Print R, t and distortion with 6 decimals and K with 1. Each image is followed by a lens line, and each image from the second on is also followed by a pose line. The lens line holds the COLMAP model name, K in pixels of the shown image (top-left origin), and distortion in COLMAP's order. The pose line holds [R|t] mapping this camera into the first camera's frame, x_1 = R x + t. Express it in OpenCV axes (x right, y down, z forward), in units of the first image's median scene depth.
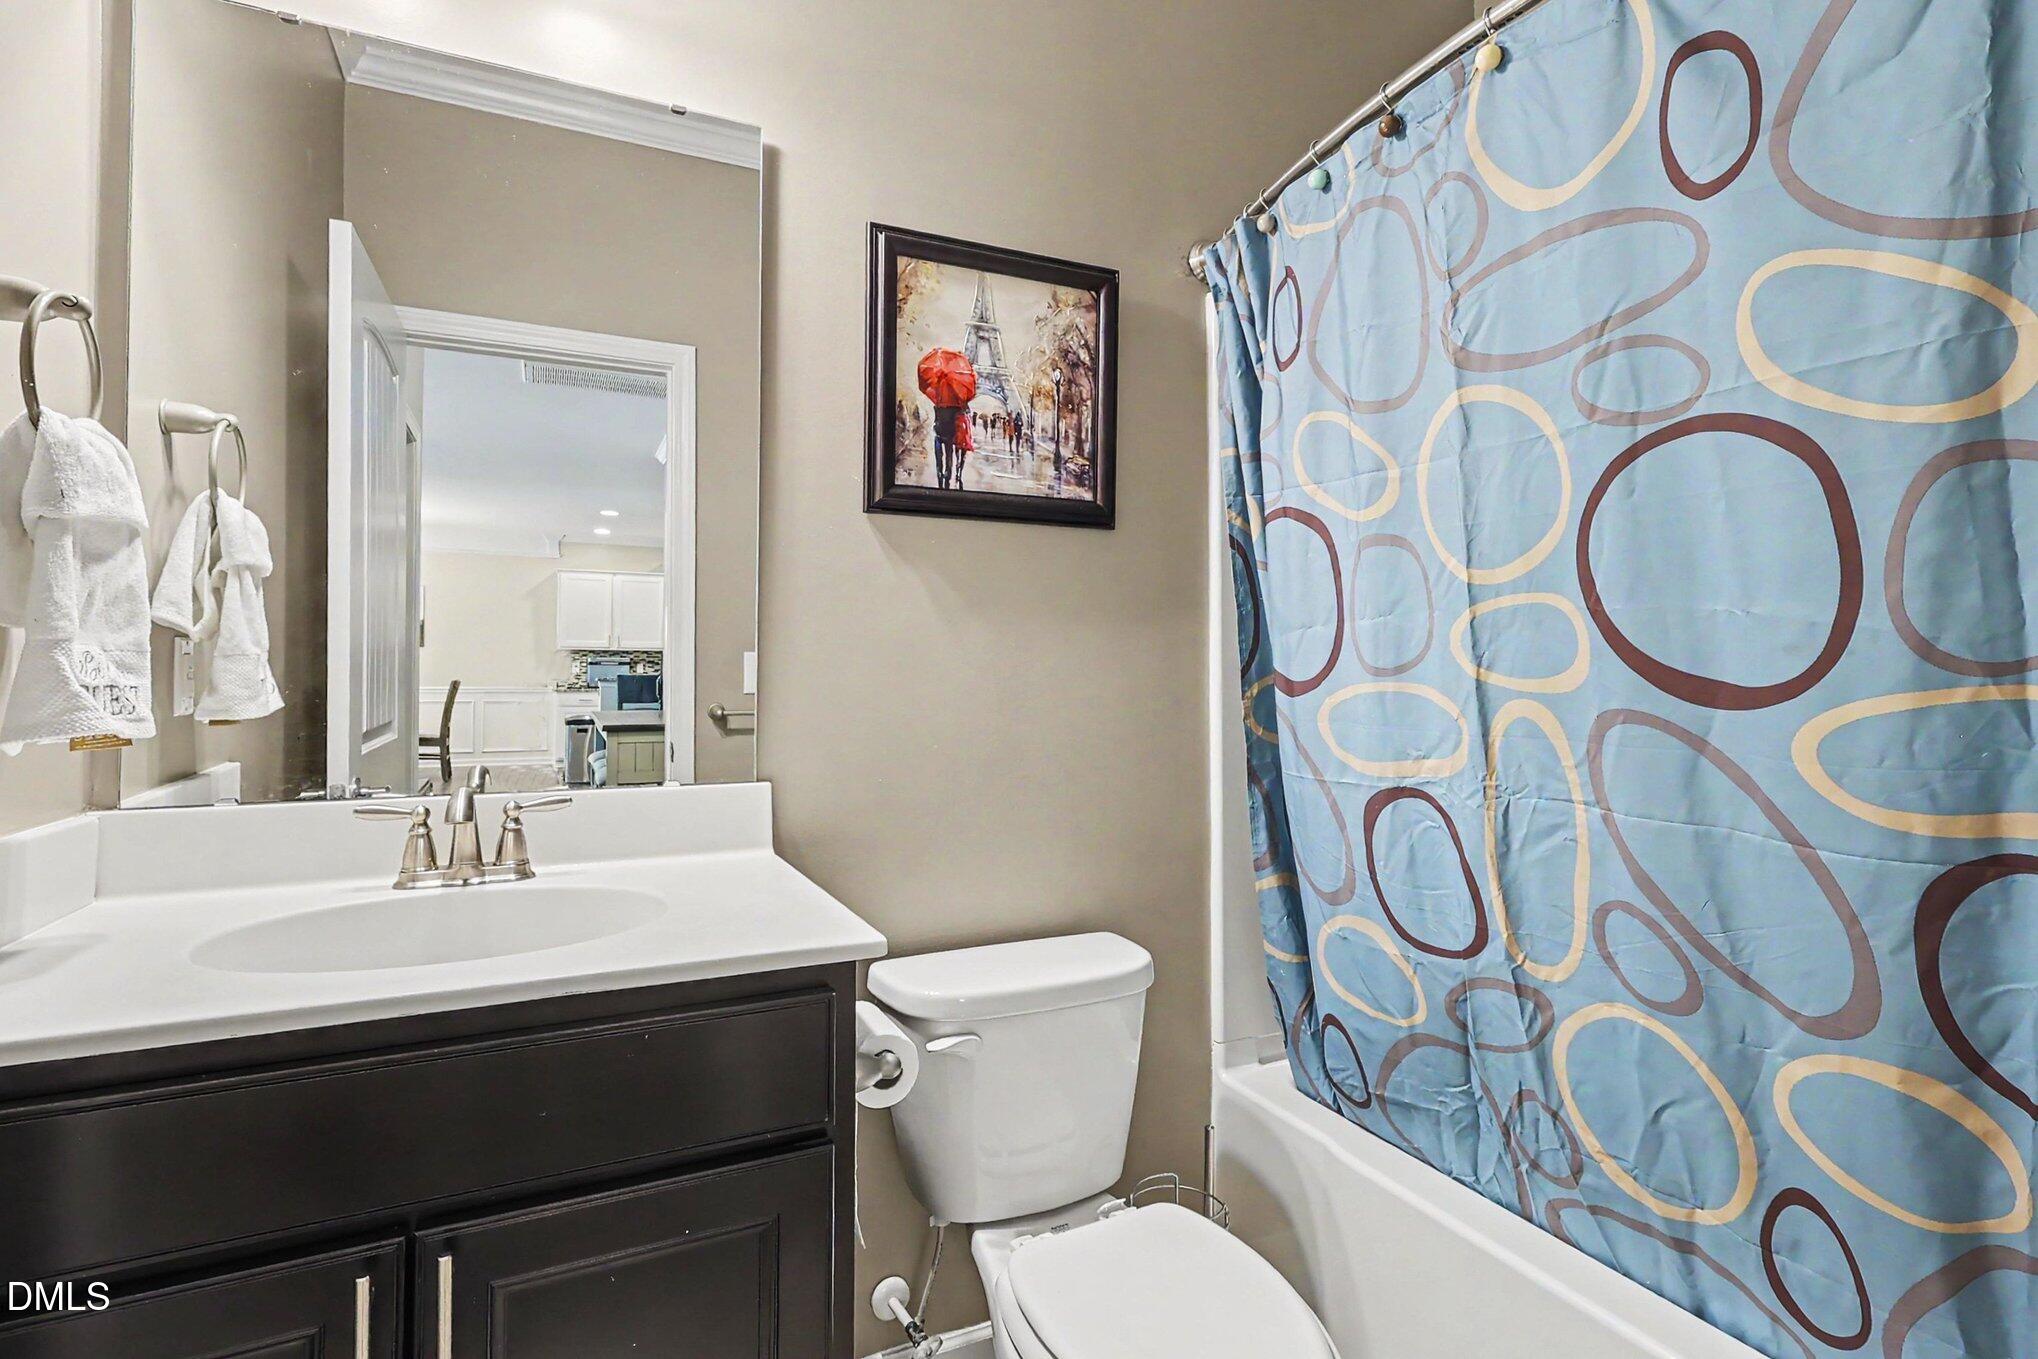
lens RADIAL K [[964.8, 0, 1004.0], [0, 964.8, 648.3], [0, 0, 1]] dist [-0.000304, 0.000336]
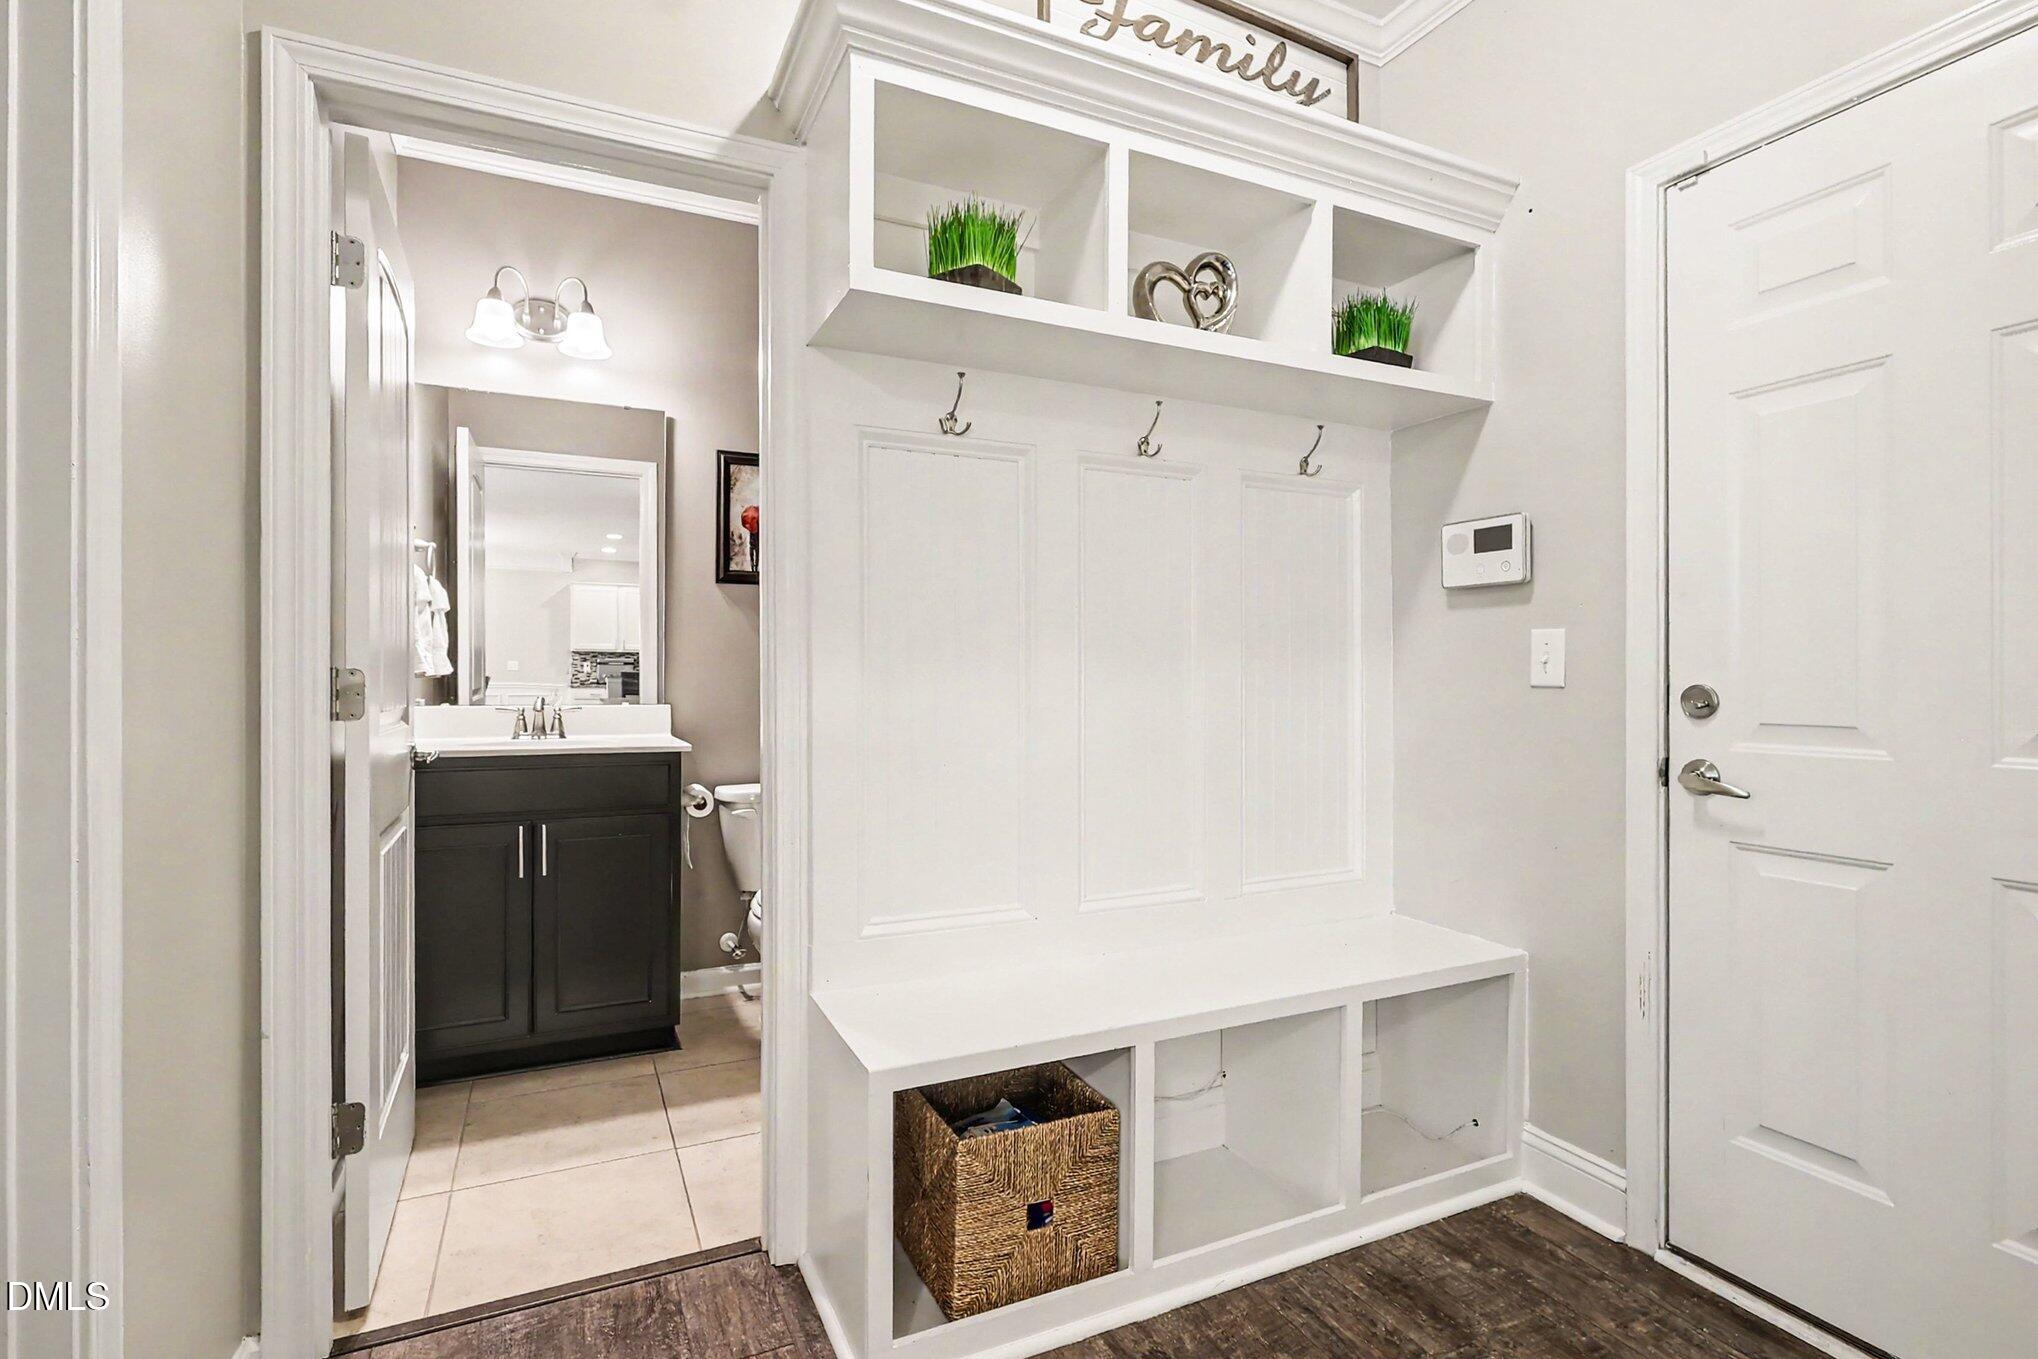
lens RADIAL K [[964.8, 0, 1014.3], [0, 964.8, 680.1], [0, 0, 1]] dist [-0.000304, 0.000336]
pose [[0.999979, 0.006130, -0.001902, 0.534062], [-0.006078, 0.999630, 0.026512, 0.016536], [0.002064, -0.026500, 0.999647, -1.178248]]
